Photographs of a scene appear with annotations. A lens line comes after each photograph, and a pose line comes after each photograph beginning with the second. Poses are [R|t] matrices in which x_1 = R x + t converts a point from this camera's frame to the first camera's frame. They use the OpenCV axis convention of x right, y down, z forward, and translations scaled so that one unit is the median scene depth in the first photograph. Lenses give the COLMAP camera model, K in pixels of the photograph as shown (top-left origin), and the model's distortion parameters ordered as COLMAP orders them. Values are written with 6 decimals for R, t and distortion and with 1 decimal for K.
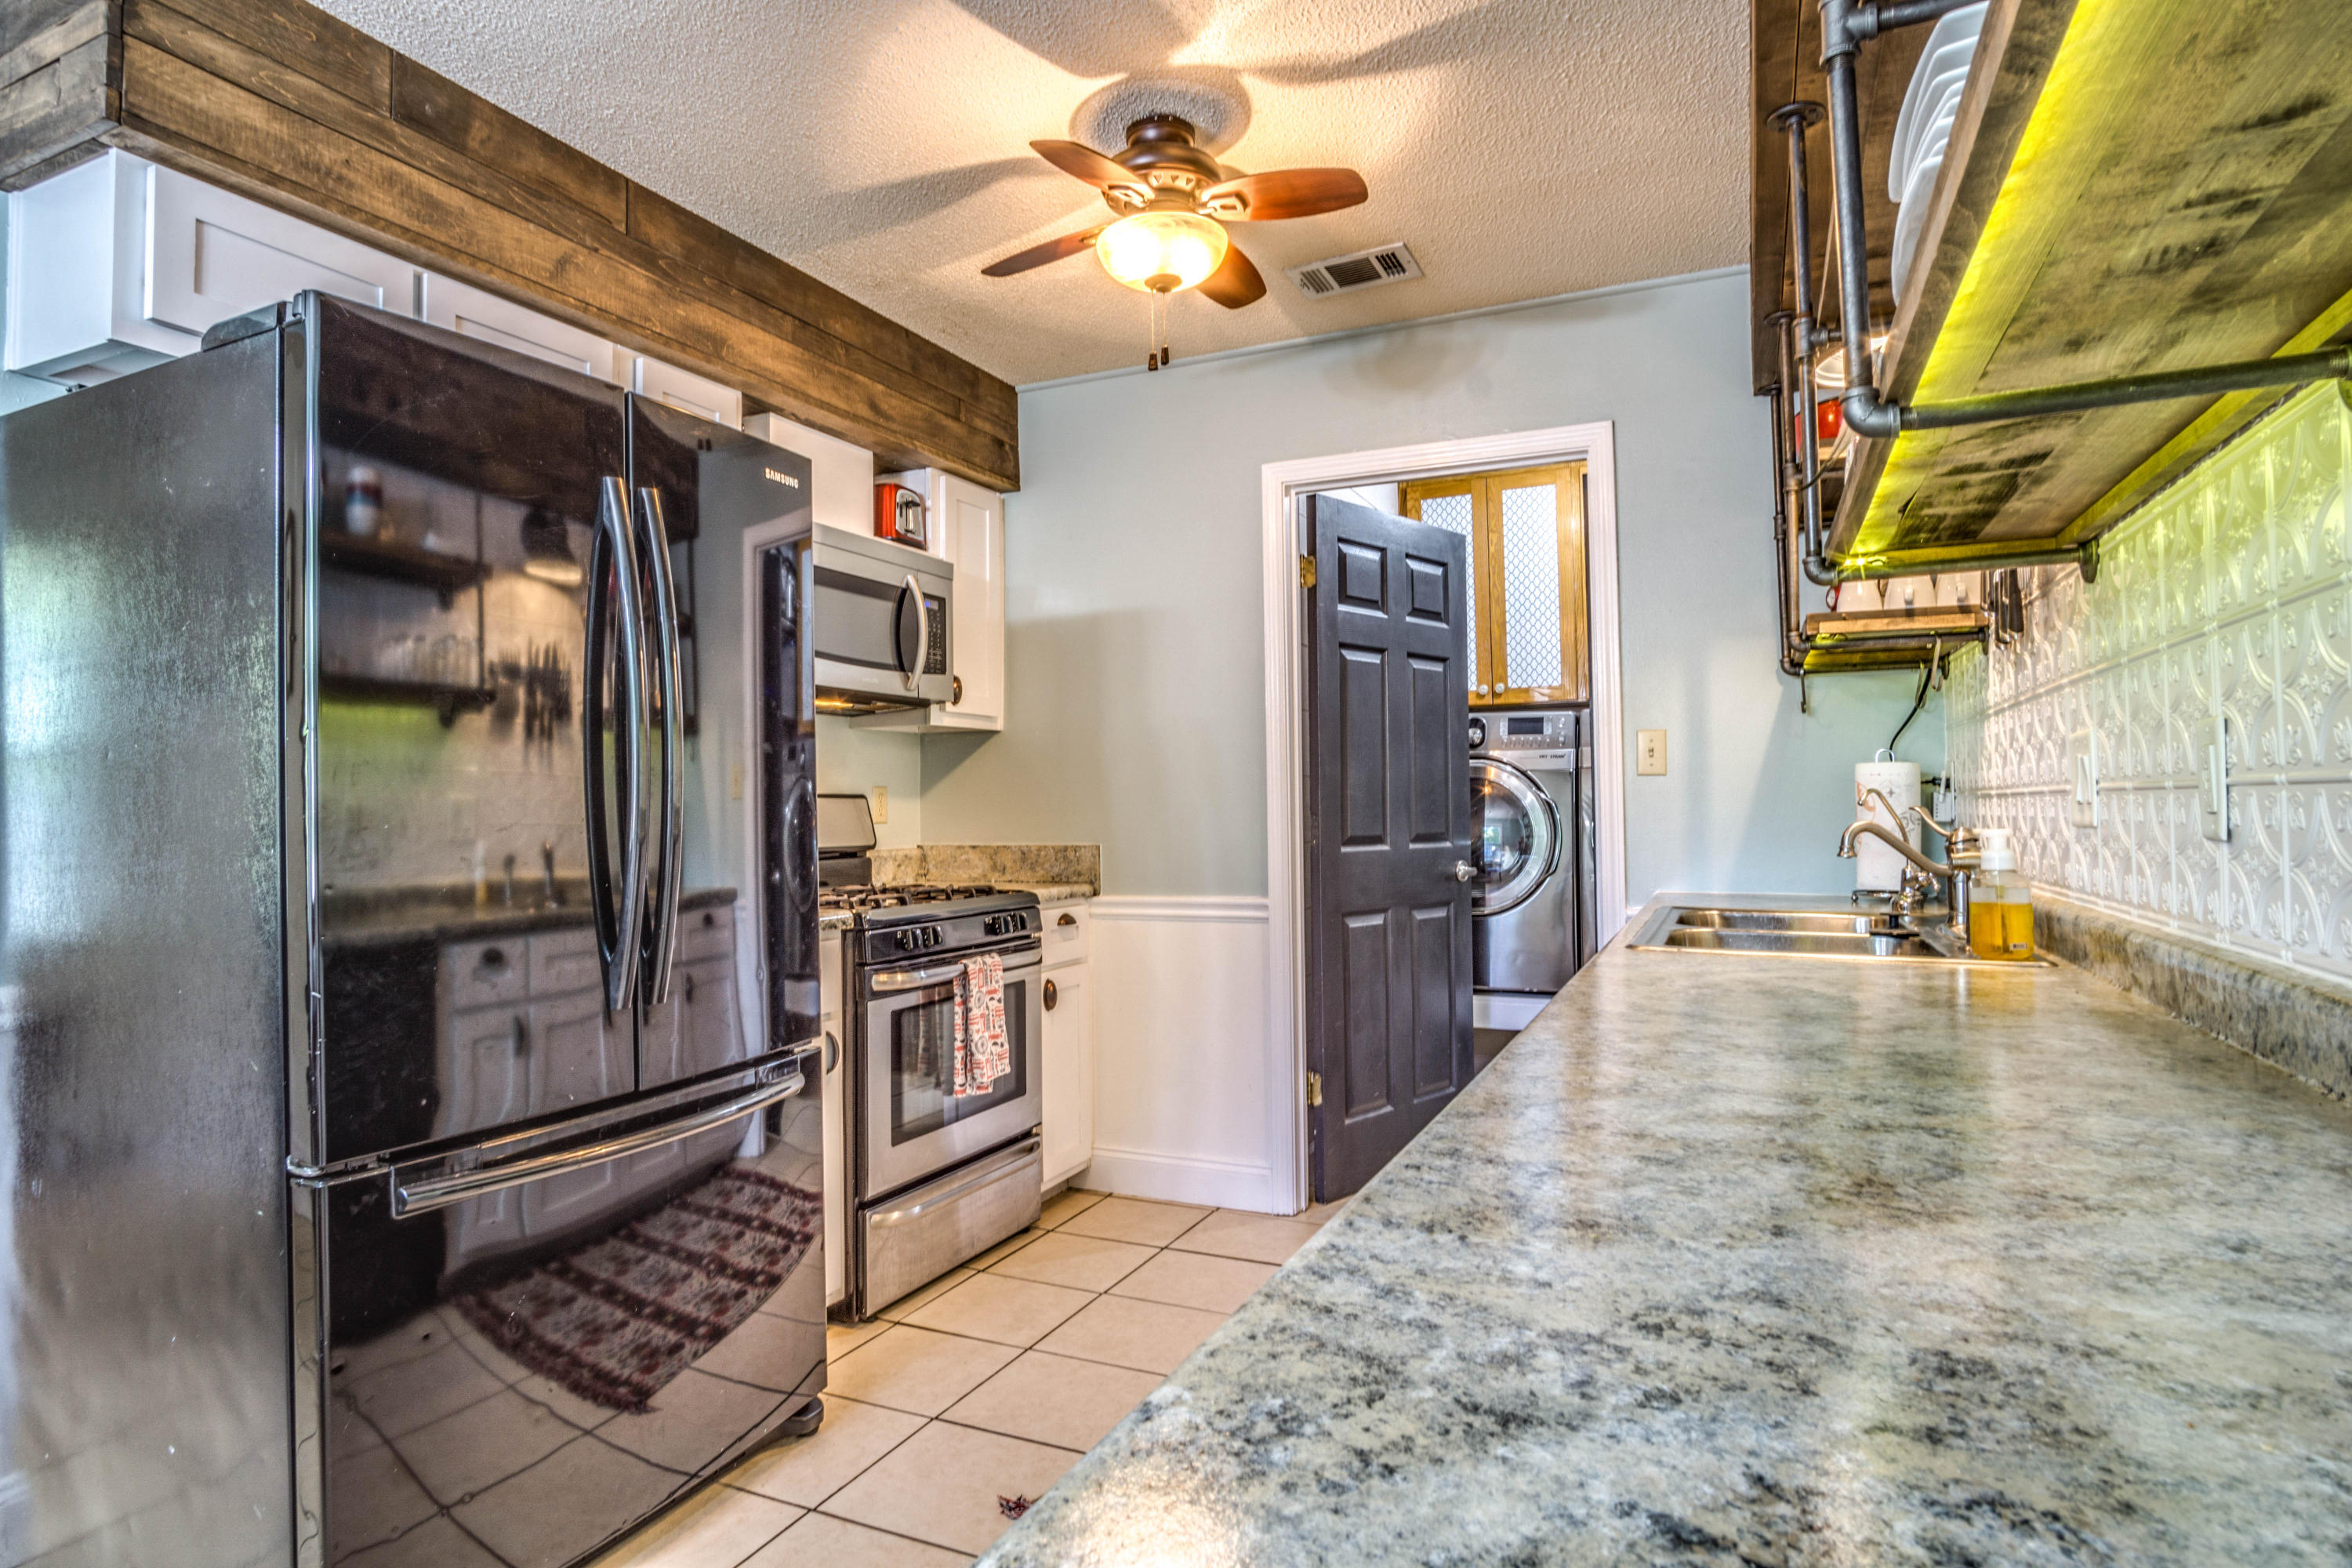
lens RADIAL K [[1268.2, 0, 1160.6], [0, 1268.2, 764.5], [0, 0, 1]] dist [-0.033745, 0.009359]
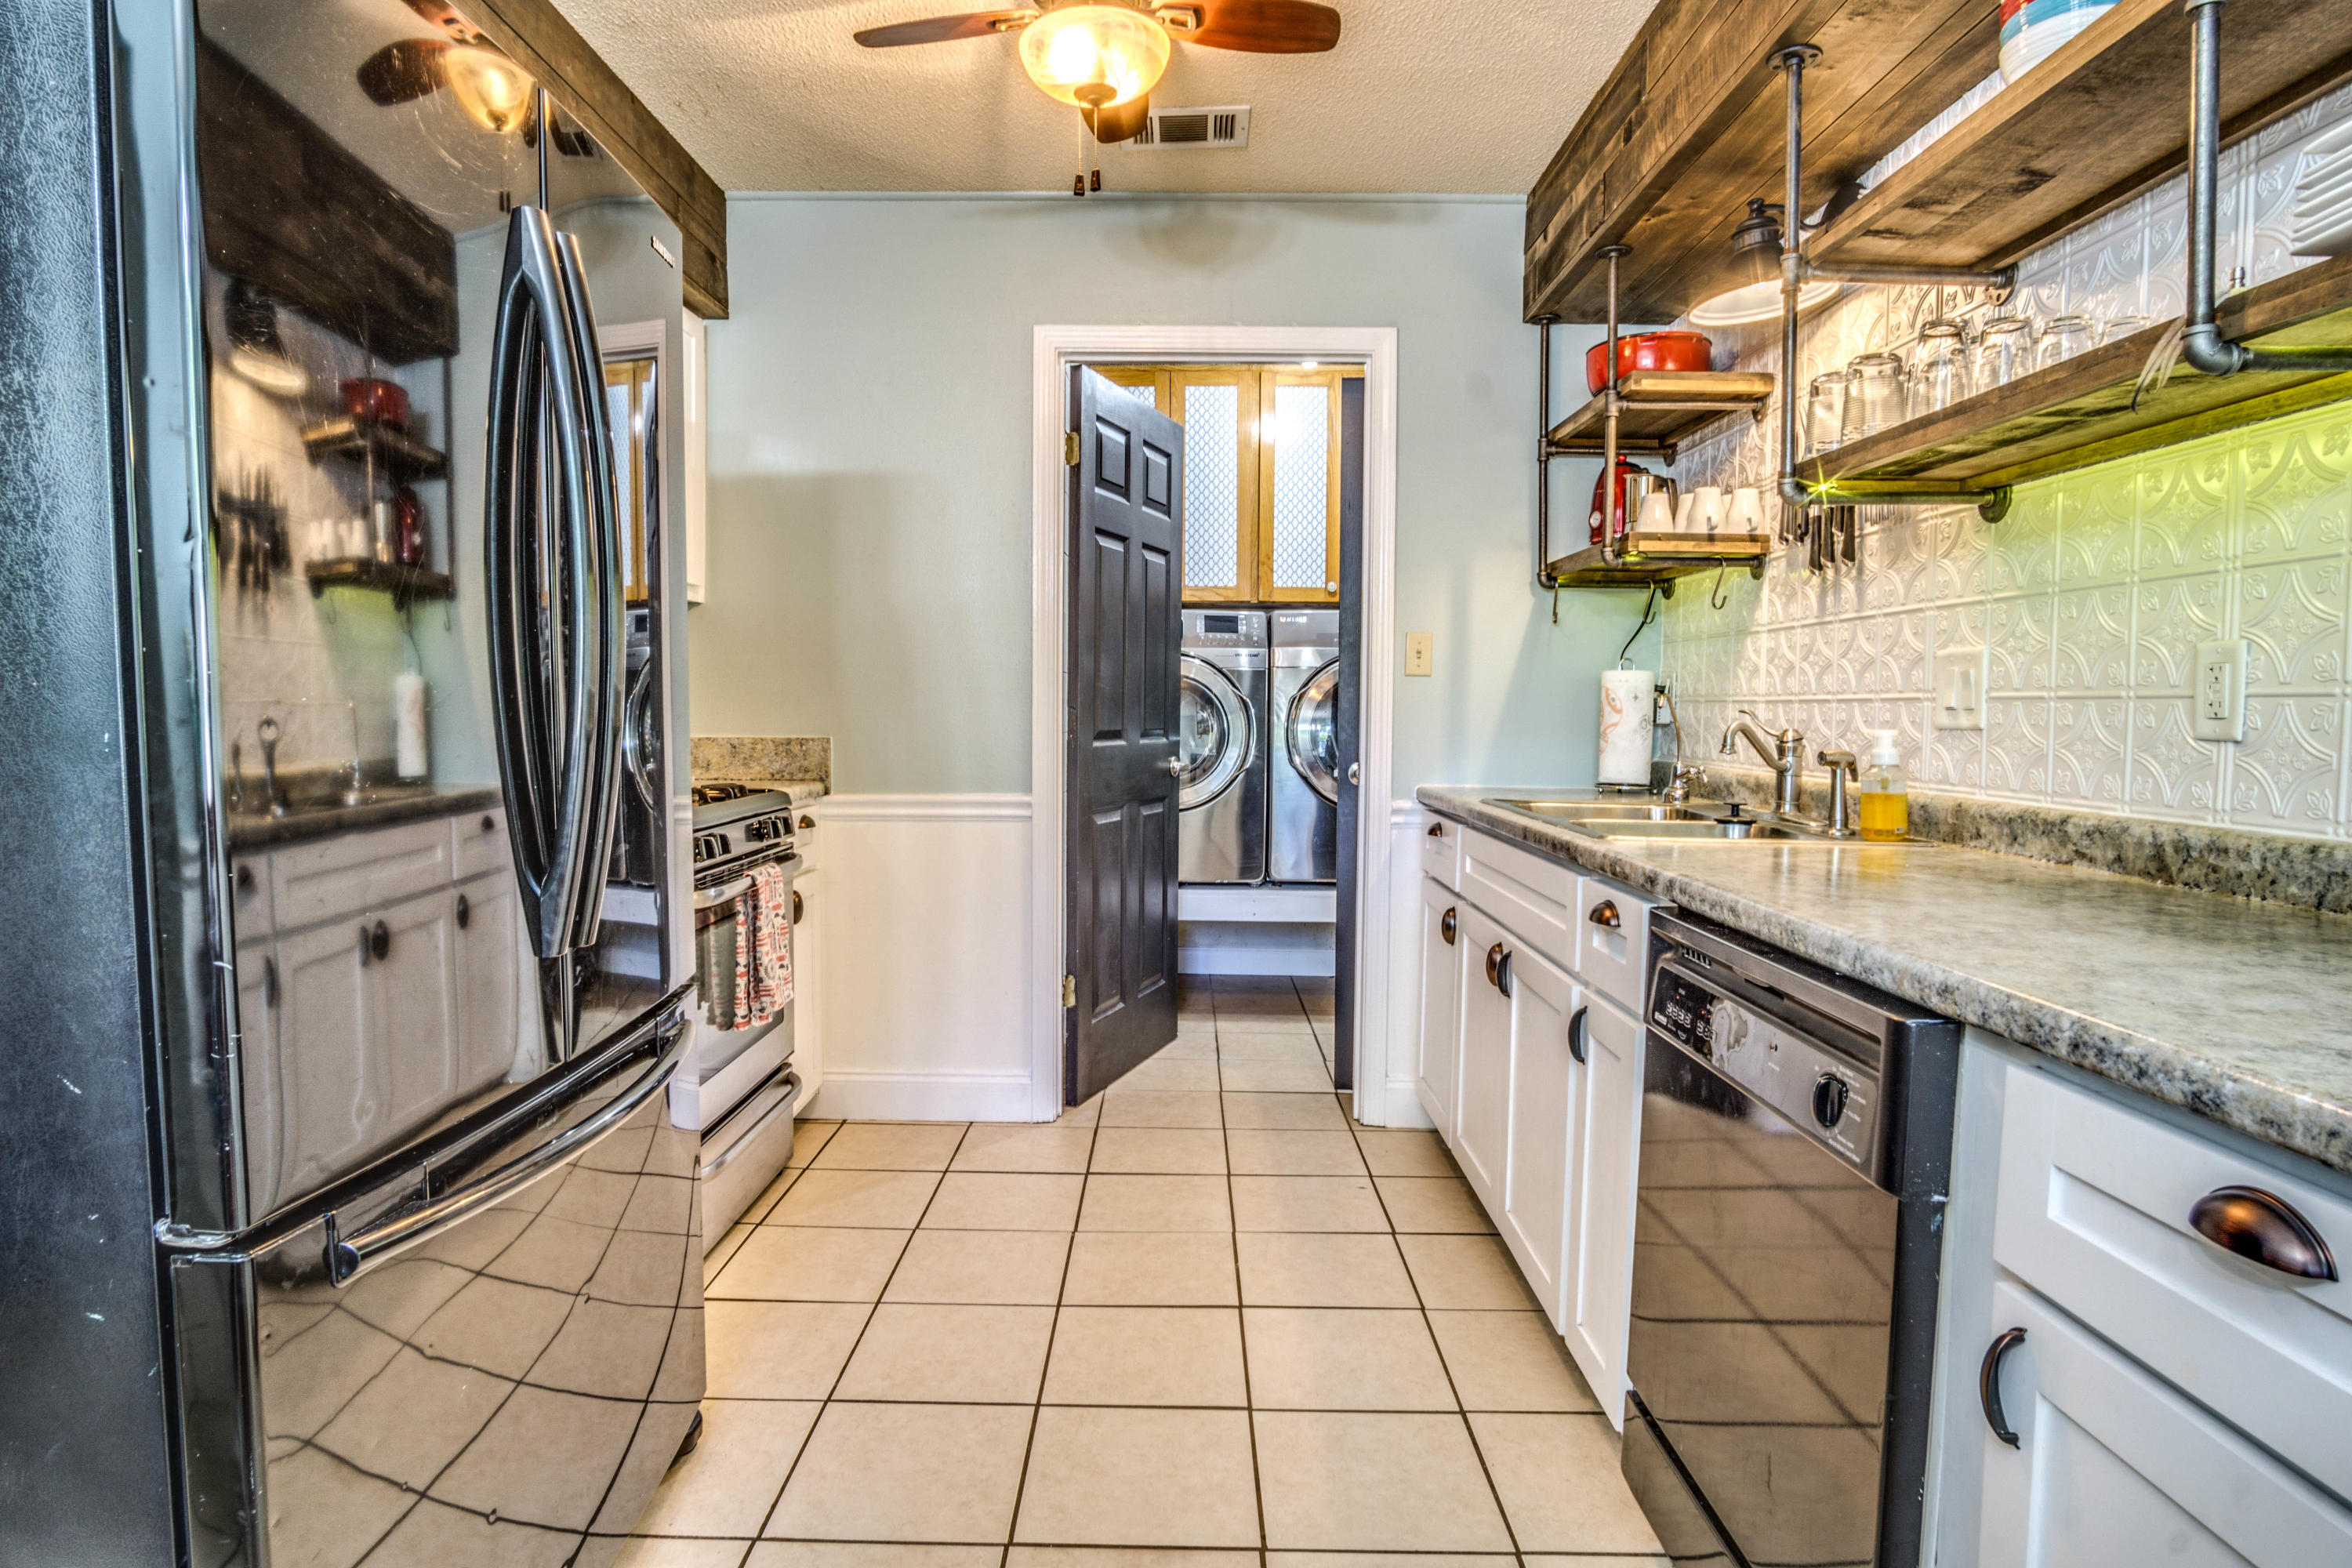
lens RADIAL K [[1268.2, 0, 1160.6], [0, 1268.2, 764.5], [0, 0, 1]] dist [-0.033745, 0.009359]
pose [[0.912405, -0.000975, 0.409287, -0.216163], [-0.032336, 0.996700, 0.074460, 0.009436], [-0.408009, -0.081172, 0.909362, 0.106610]]
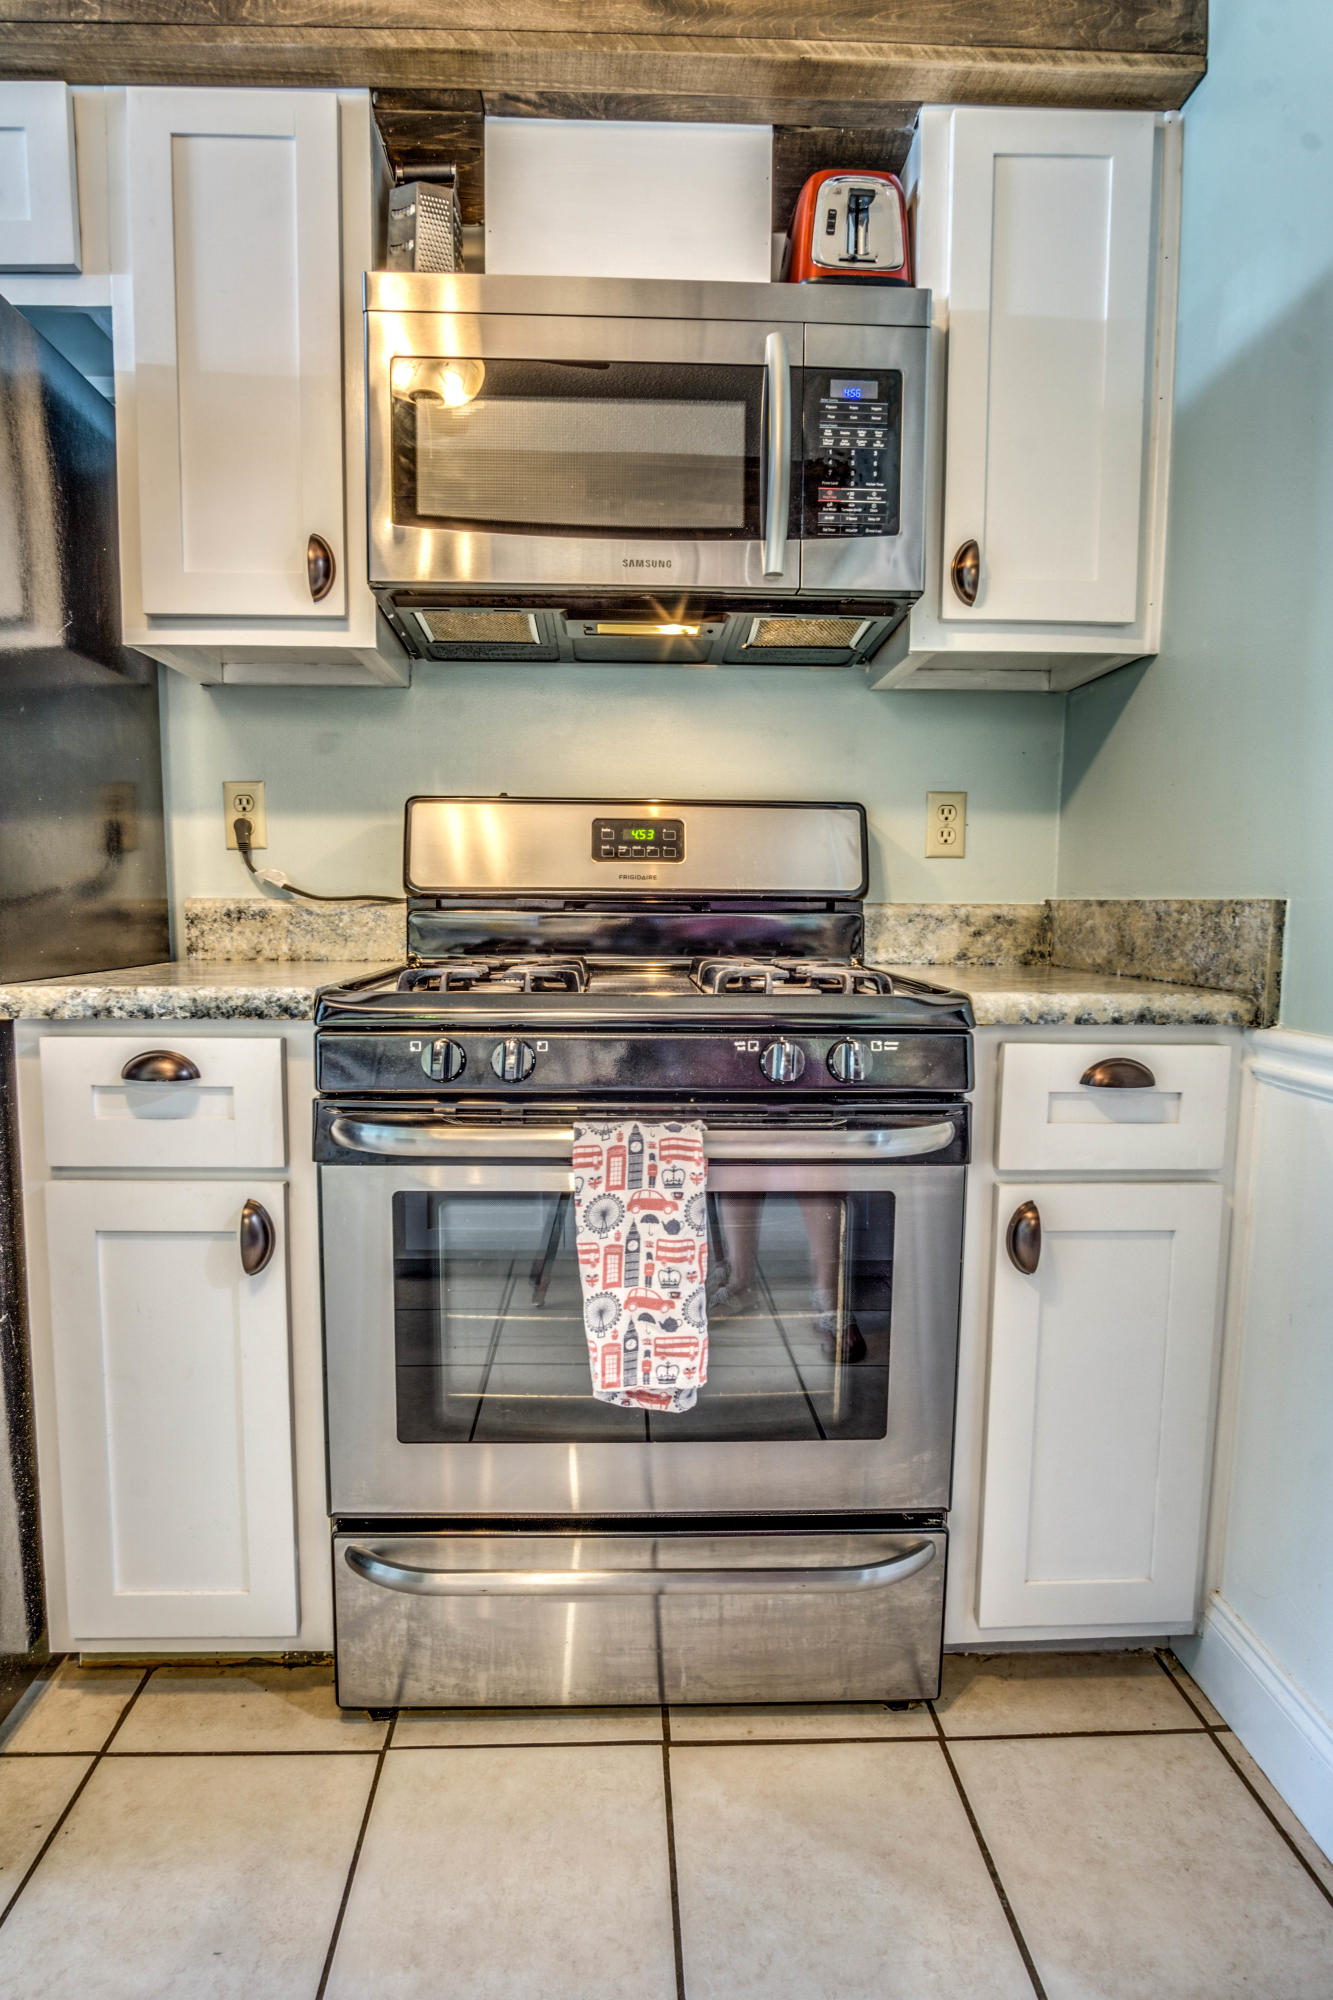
lens RADIAL K [[1080.1, 0, 658.2], [0, 1080.1, 1013.1], [0, 0, 1]] dist [-0.023914, 0.001624]
pose [[0.455839, 0.109118, -0.883348, 0.171892], [0.020267, 0.990927, 0.132865, 0.054434], [0.889831, -0.078468, 0.449492, 0.731824]]
